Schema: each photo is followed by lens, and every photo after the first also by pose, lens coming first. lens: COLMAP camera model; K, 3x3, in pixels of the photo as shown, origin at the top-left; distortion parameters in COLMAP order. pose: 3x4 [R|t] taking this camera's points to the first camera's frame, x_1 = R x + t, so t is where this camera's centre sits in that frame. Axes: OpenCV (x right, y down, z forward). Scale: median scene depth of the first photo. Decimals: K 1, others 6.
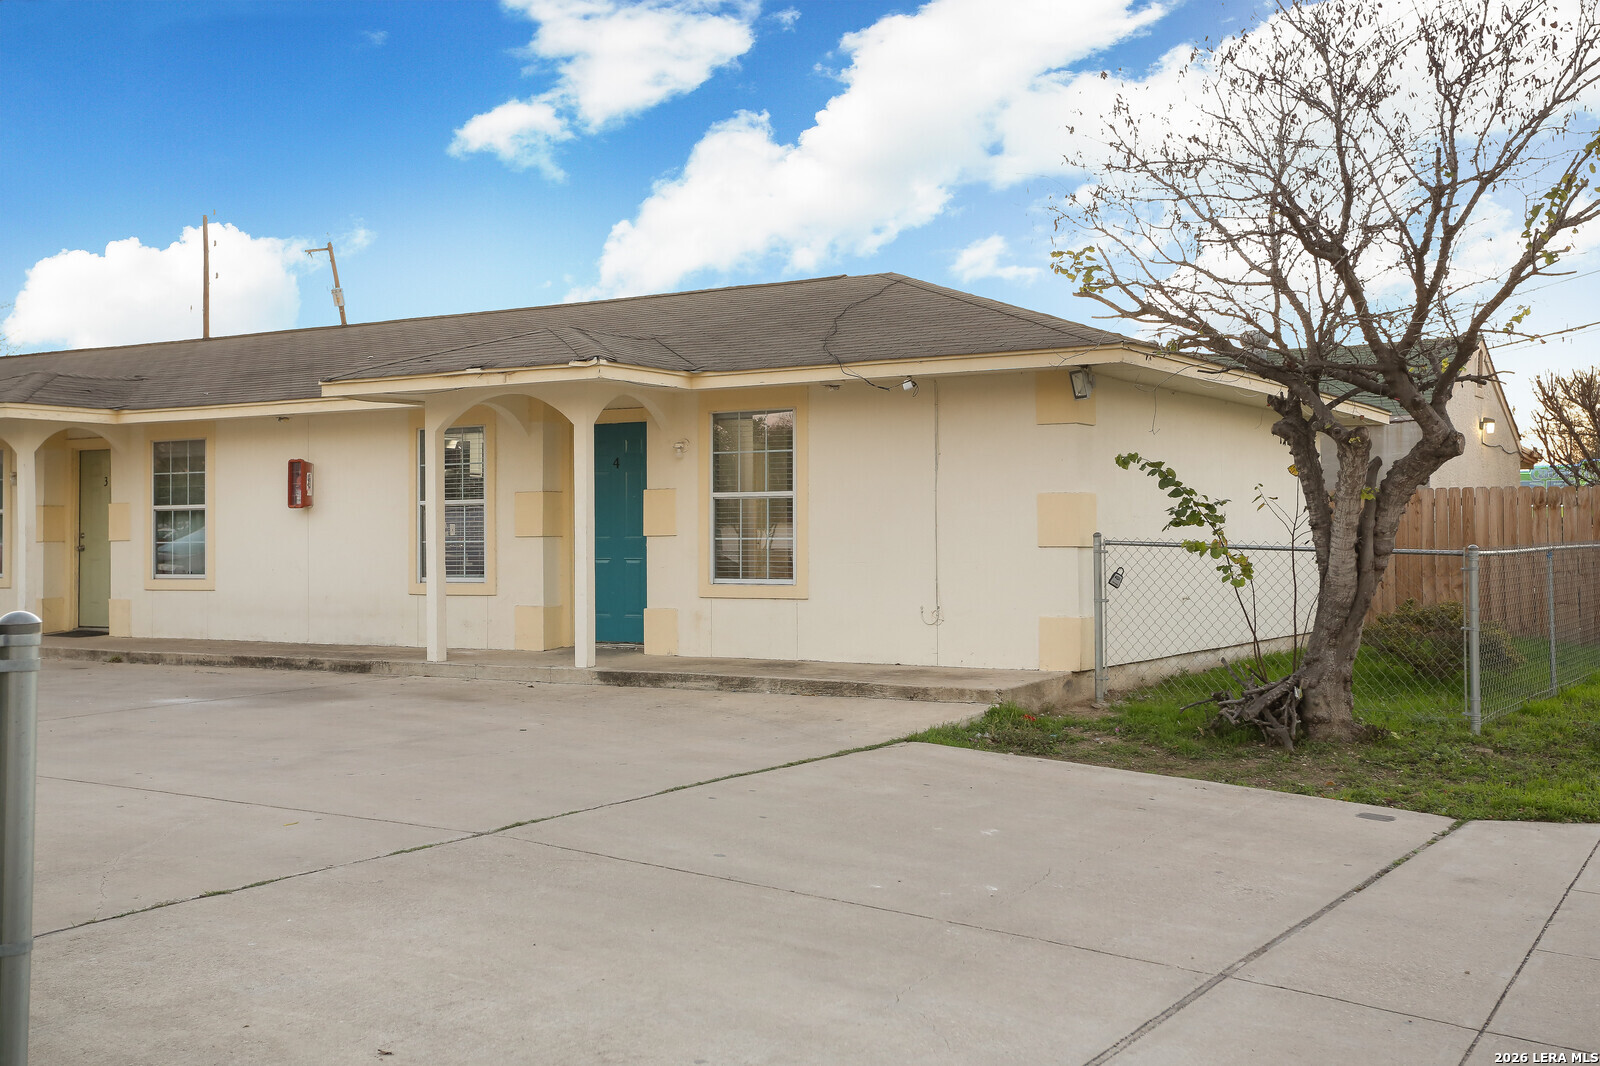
lens RADIAL K [[1764.7, 0, 800.0], [0, 1764.7, 533.0], [0, 0, 1]] dist [-0.048580, 0.002160]
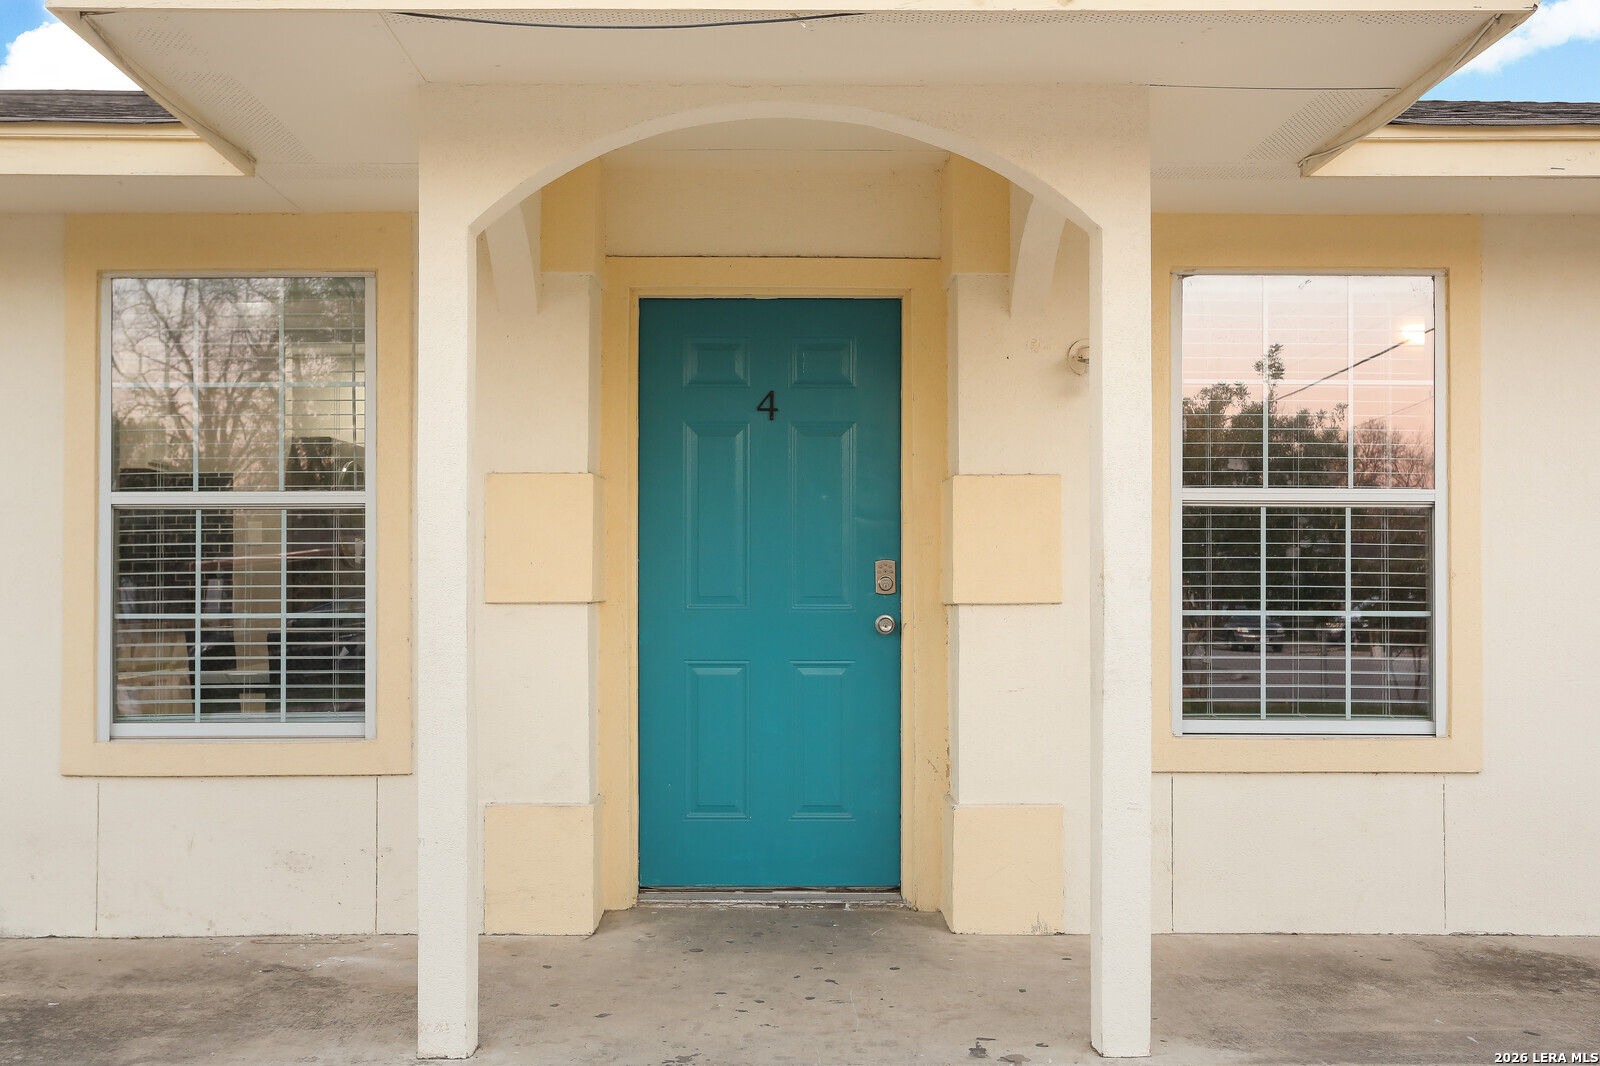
lens RADIAL K [[1159.6, 0, 938.8], [0, 1159.6, 566.9], [0, 0, 1]] dist [0.006666, 0.002921]
pose [[0.849528, 0.004781, 0.527522, -0.224739], [-0.009138, 0.999942, 0.005654, -0.007527], [-0.527465, -0.009623, 0.849522, 0.838821]]
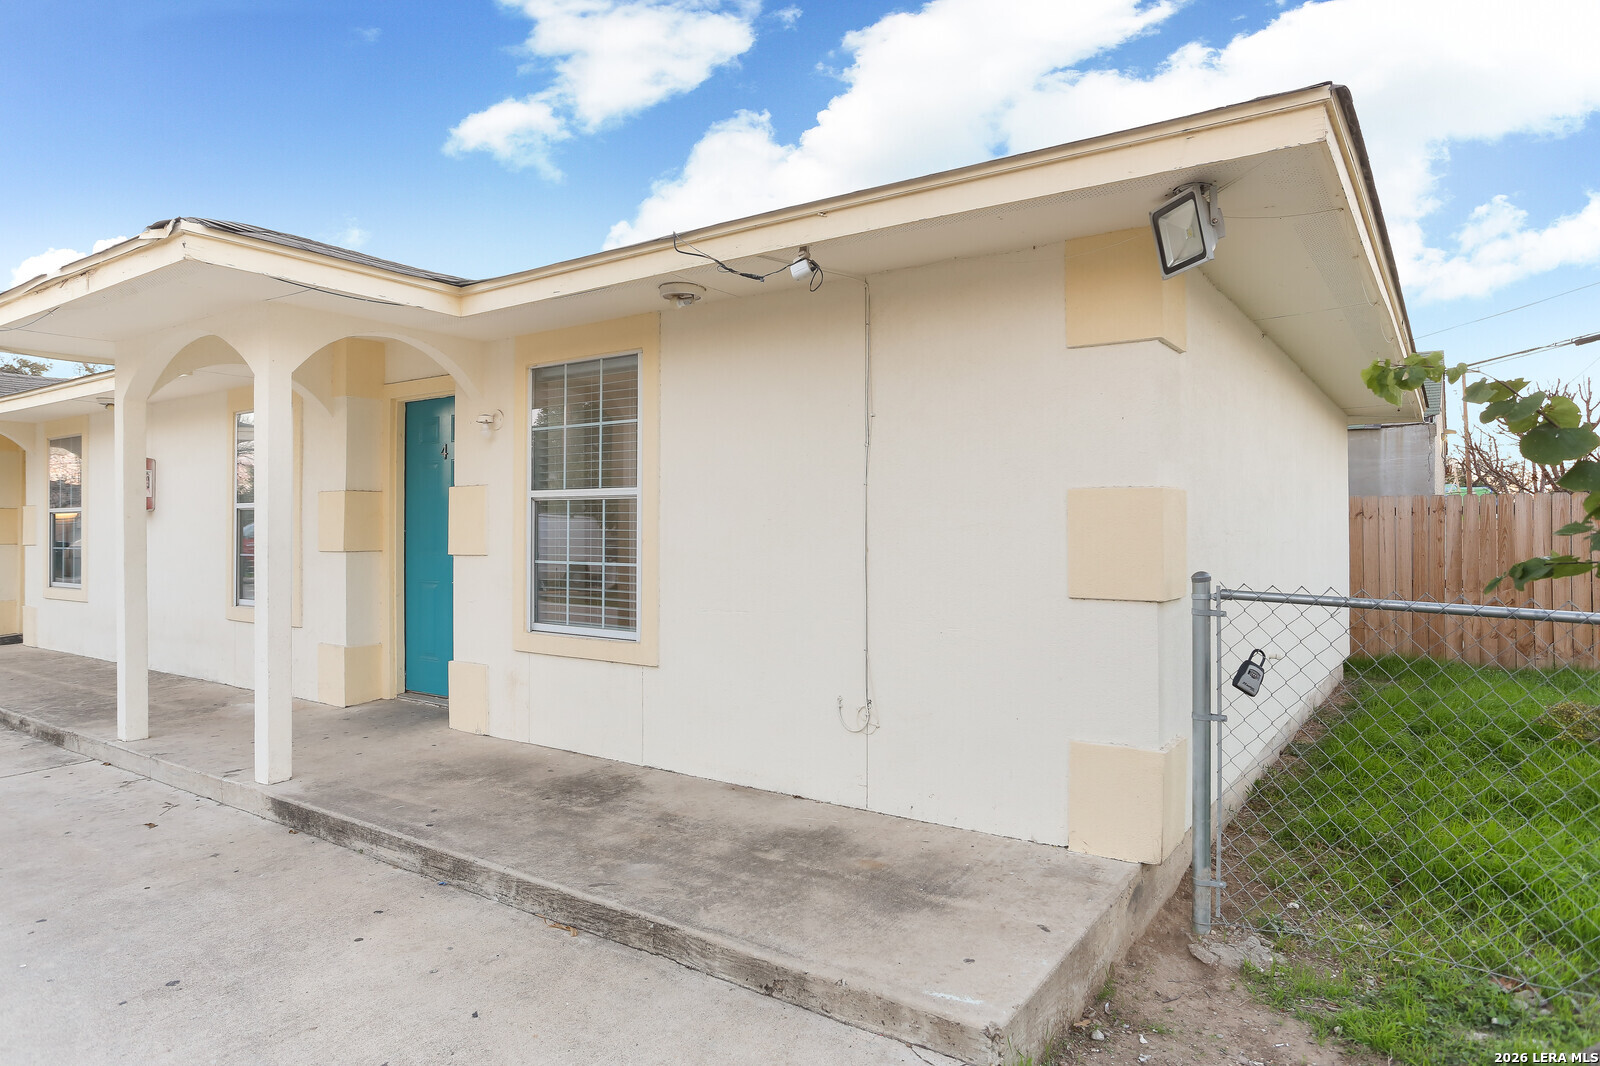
lens RADIAL K [[986.4, 0, 762.2], [0, 986.4, 530.0], [0, 0, 1]] dist [0.001007, -0.000258]
pose [[0.996071, 0.006430, -0.088324, 0.068884], [-0.006075, 0.999972, 0.004288, -0.010574], [0.088349, -0.003734, 0.996083, 0.659891]]
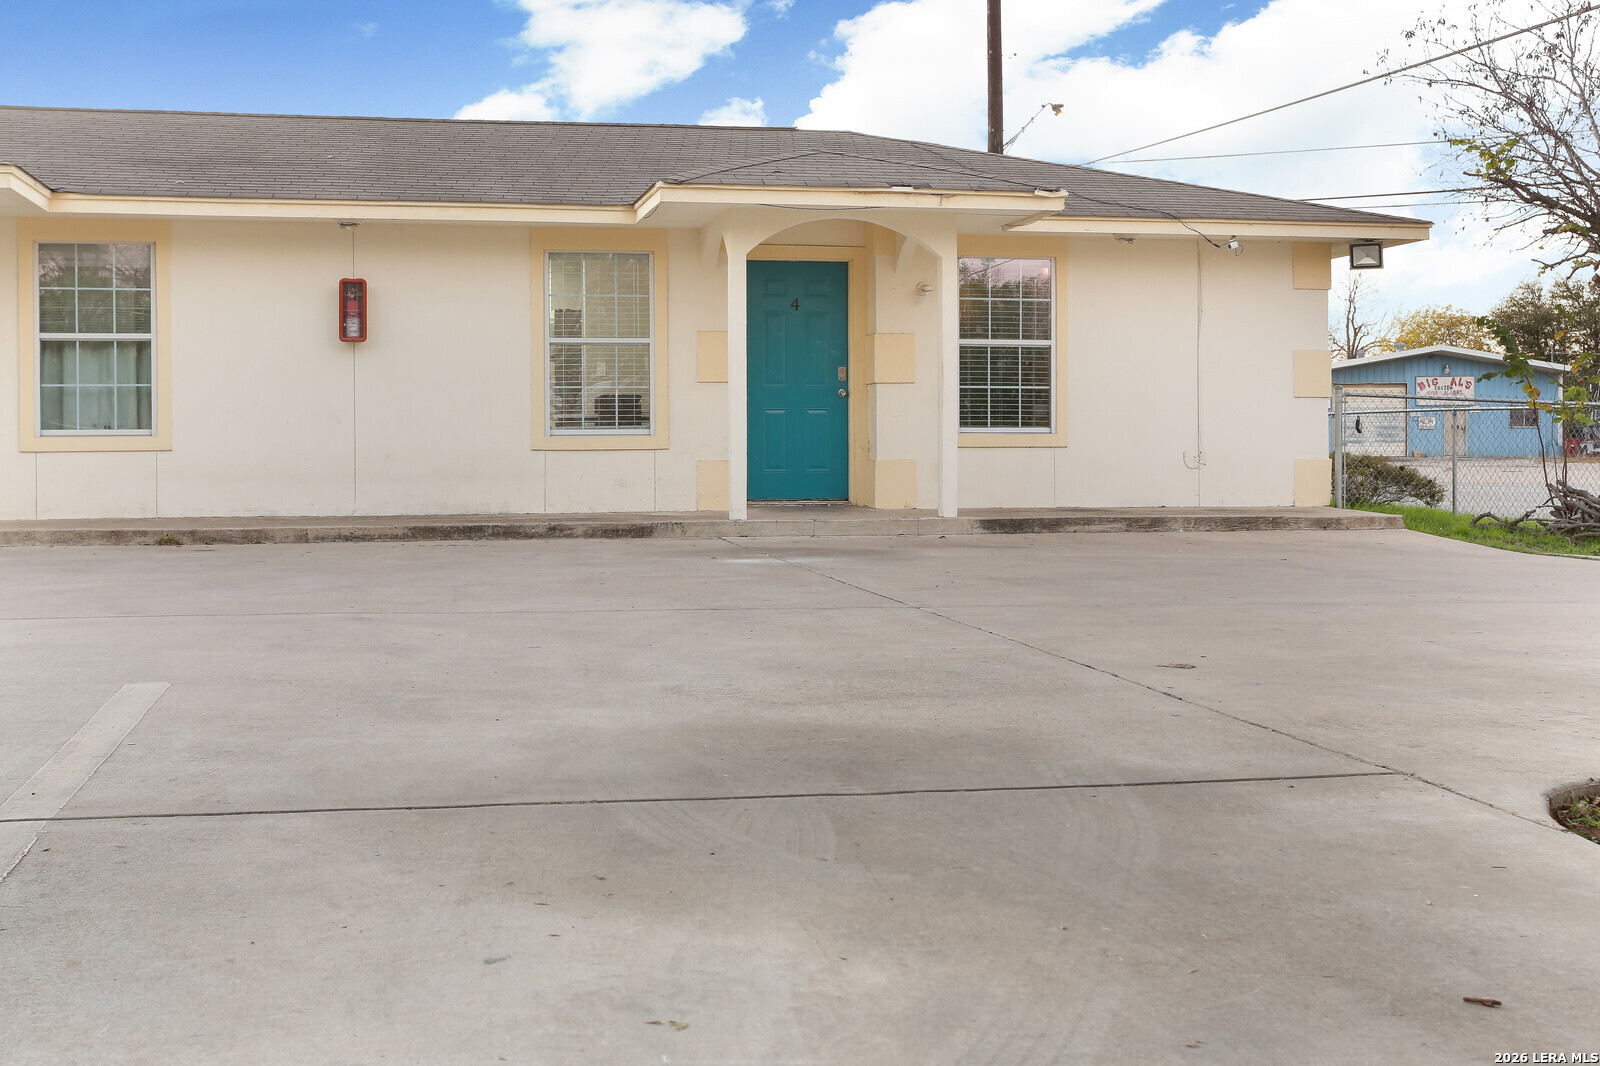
lens RADIAL K [[1764.7, 0, 800.0], [0, 1764.7, 533.0], [0, 0, 1]] dist [-0.048580, 0.002160]
pose [[0.748424, -0.029379, 0.662569, -0.779469], [-0.004432, 0.998775, 0.049293, 0.037160], [-0.663205, -0.039828, 0.747377, 0.333933]]
